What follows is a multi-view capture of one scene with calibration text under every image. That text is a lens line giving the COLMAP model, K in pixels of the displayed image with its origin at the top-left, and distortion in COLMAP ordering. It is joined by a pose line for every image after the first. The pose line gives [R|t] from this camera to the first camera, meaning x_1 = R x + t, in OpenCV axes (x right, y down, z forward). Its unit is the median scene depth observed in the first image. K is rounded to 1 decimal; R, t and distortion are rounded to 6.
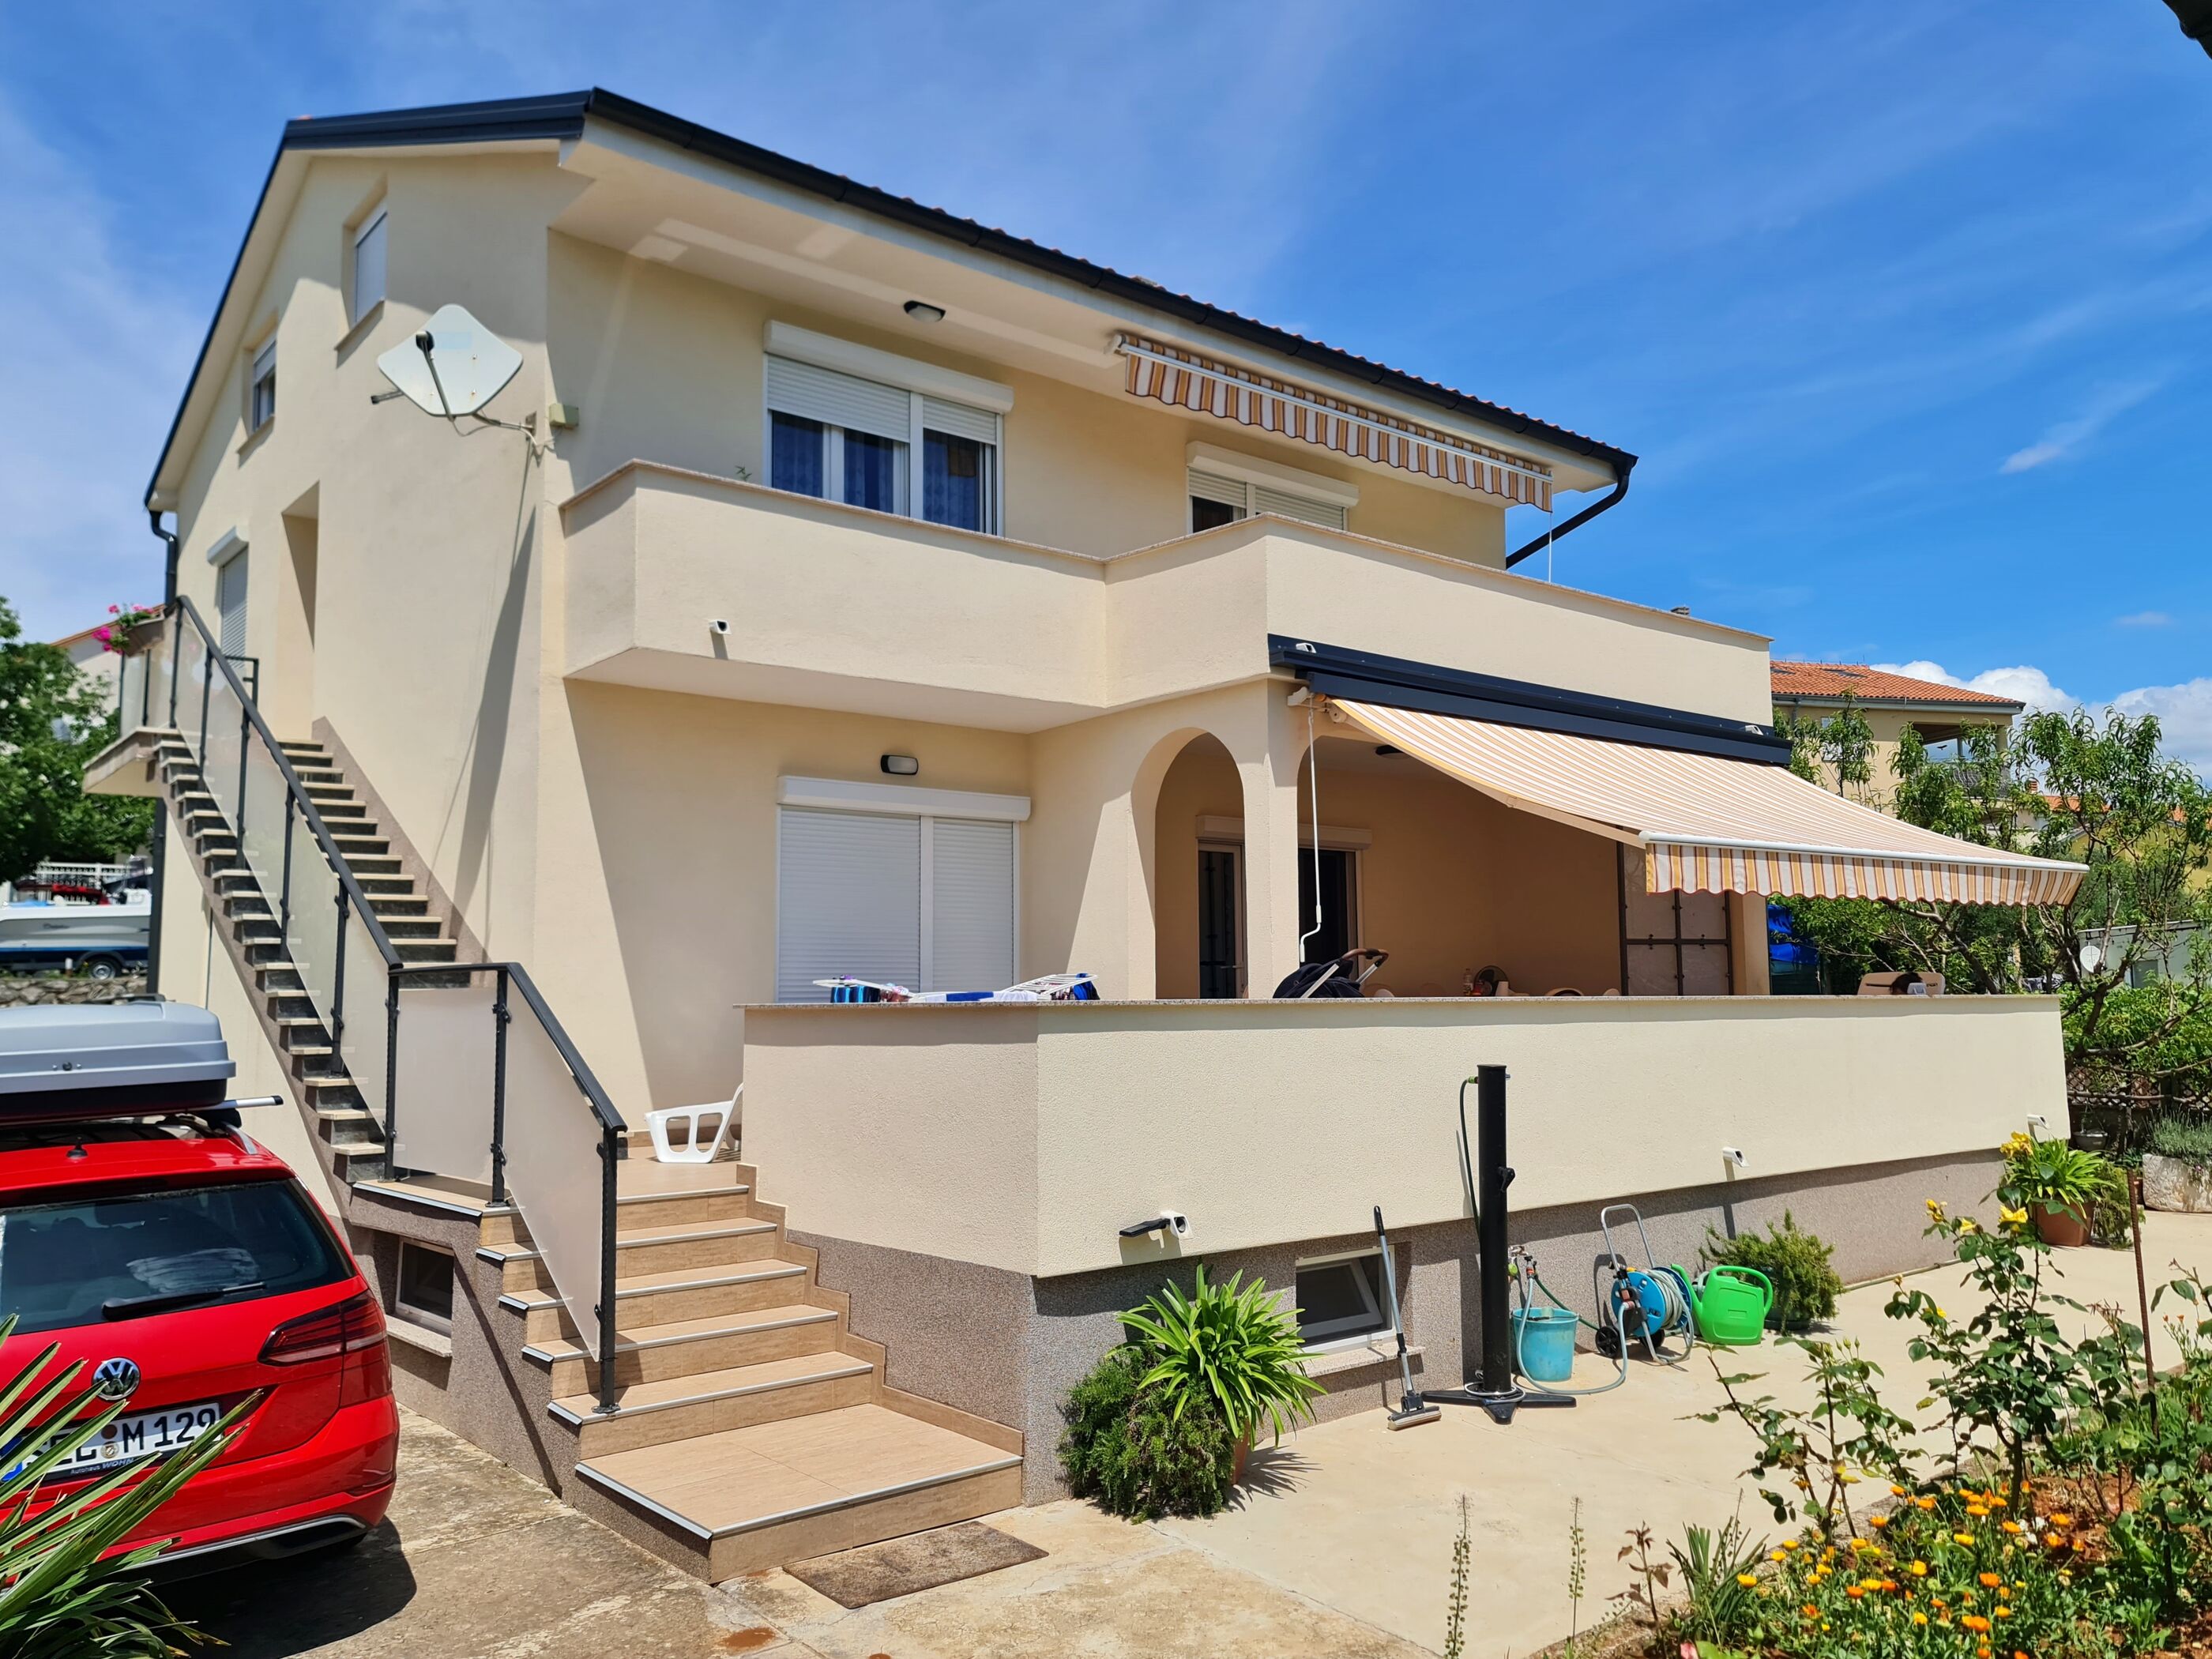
lens RADIAL K [[1648.8, 0, 1103.7], [0, 1648.8, 834.1], [0, 0, 1]] dist [0.056821, -0.023790]
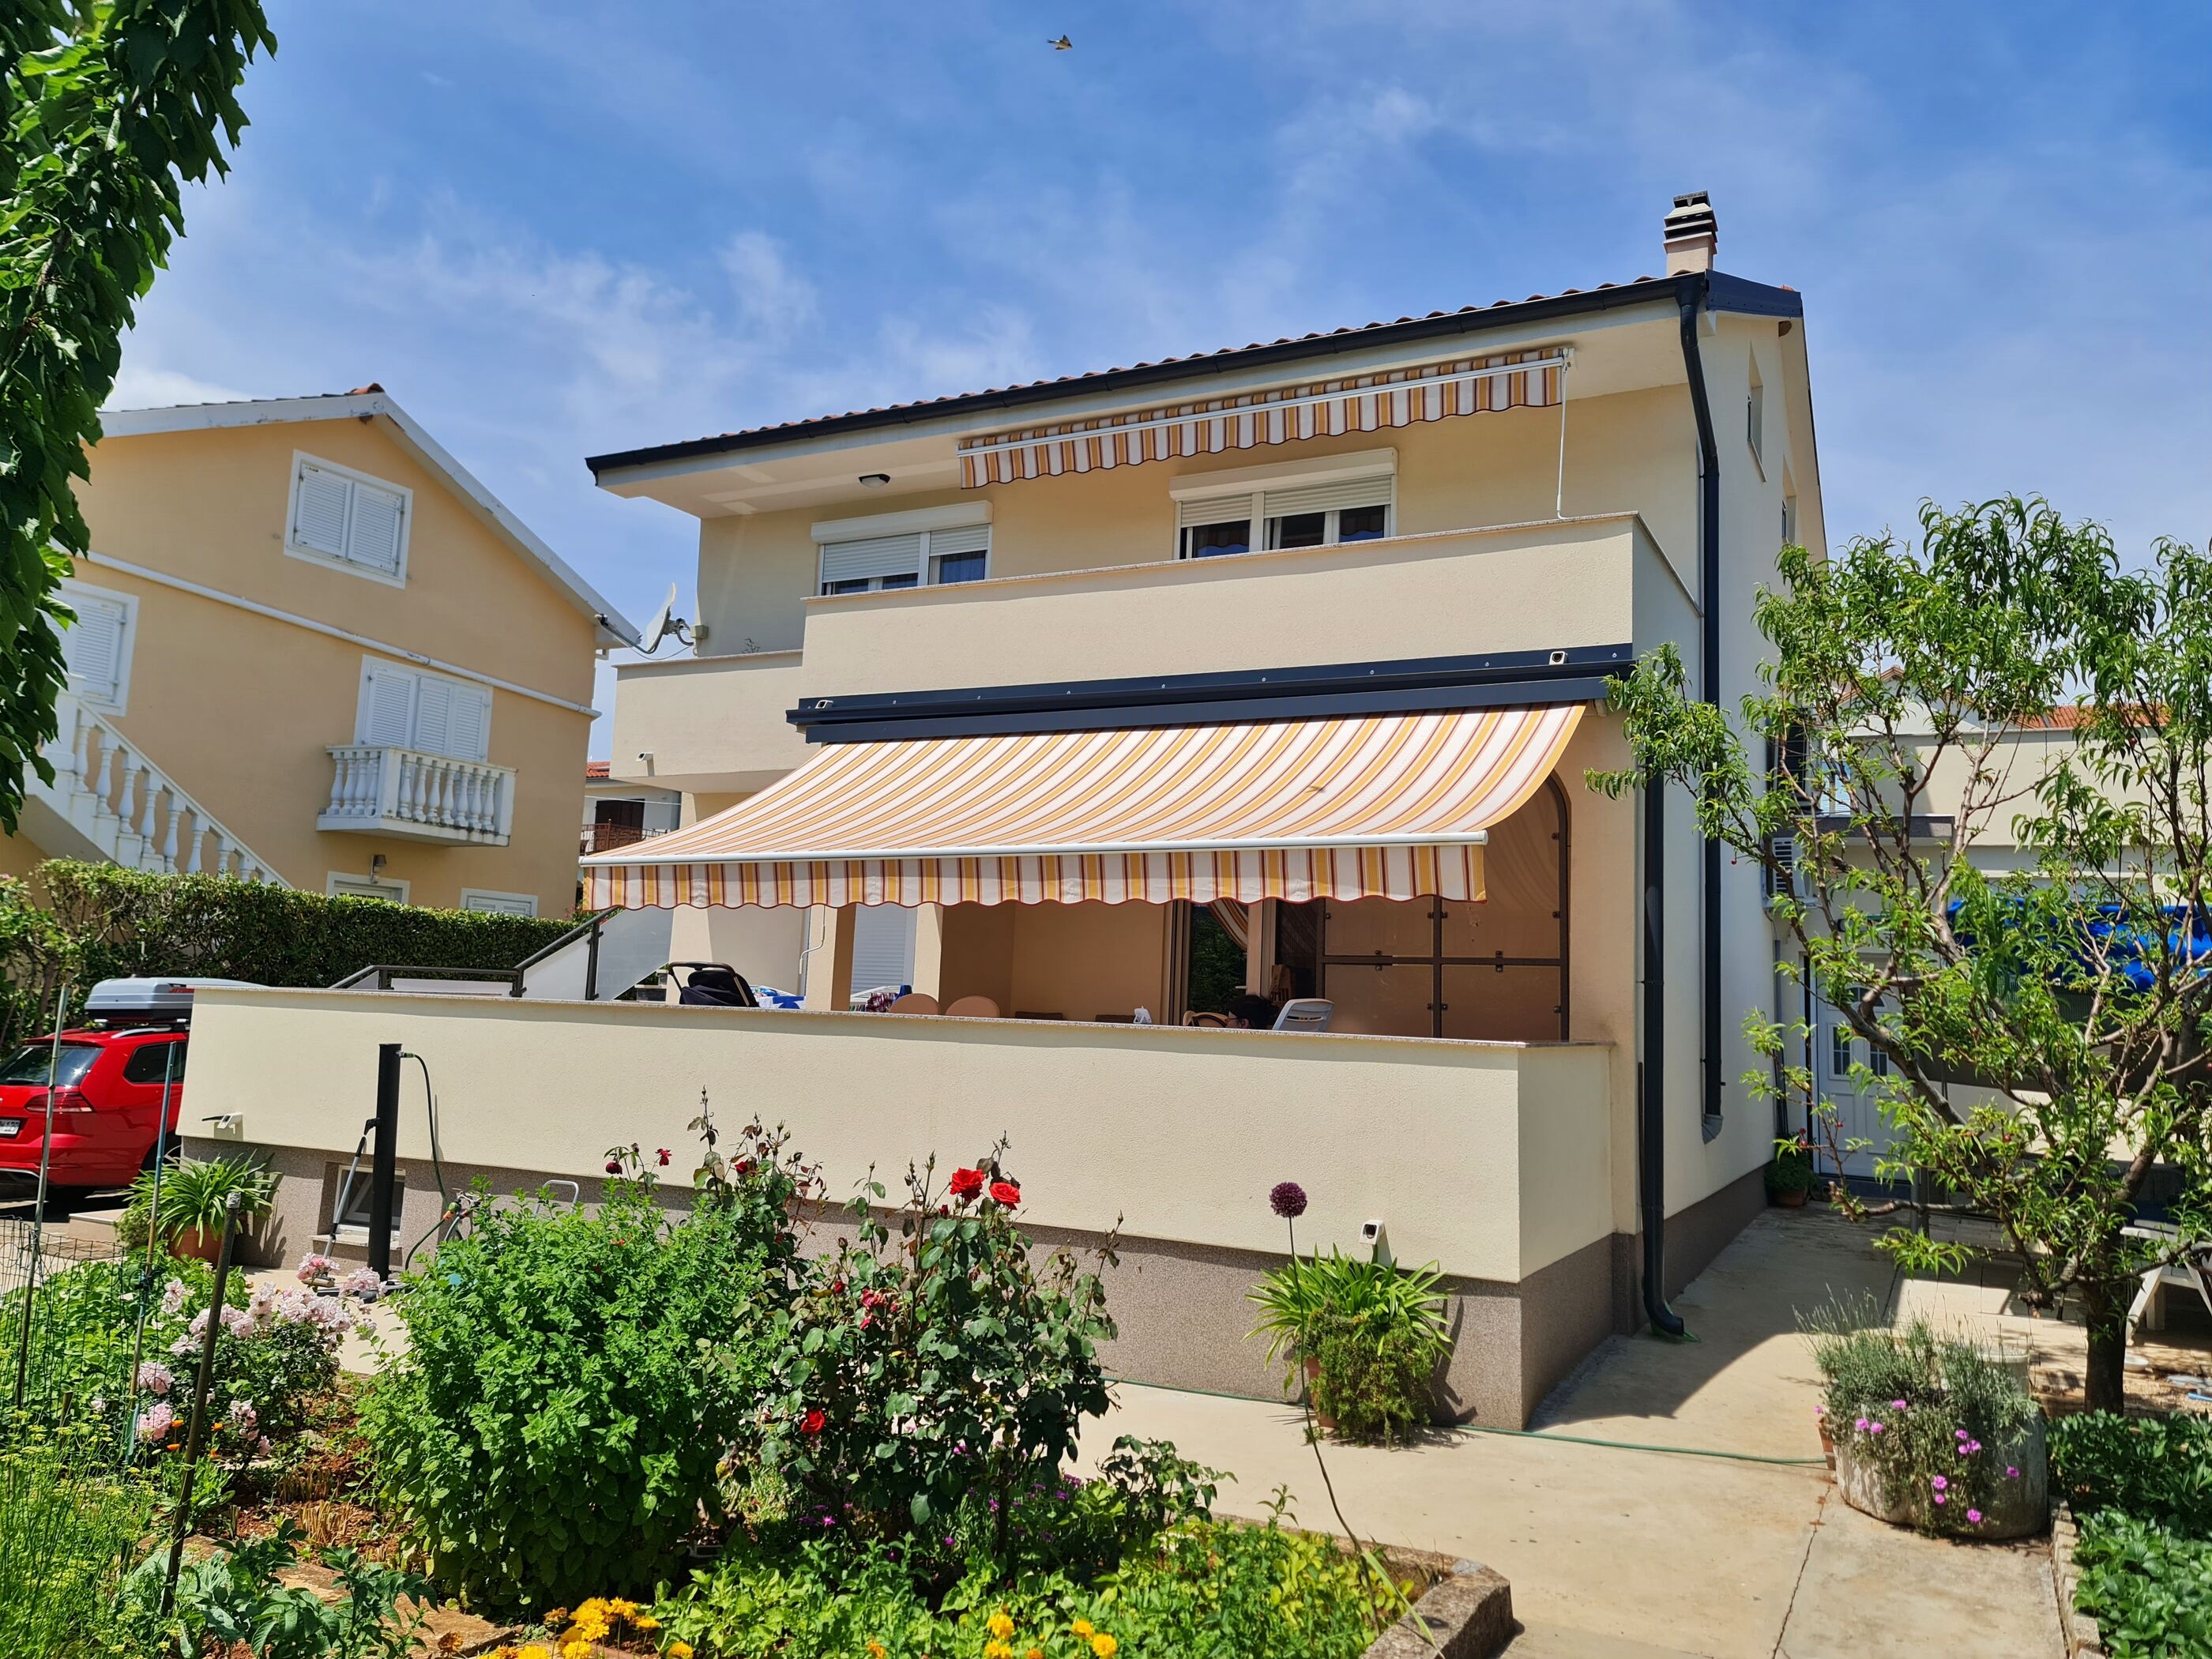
lens RADIAL K [[1648.8, 0, 1108.1], [0, 1648.8, 822.5], [0, 0, 1]] dist [0.056821, -0.023790]
pose [[0.394944, -0.085033, -0.914761, 1.083386], [0.053547, 0.996145, -0.069479, 0.050900], [0.917143, -0.021542, 0.397975, 0.619403]]
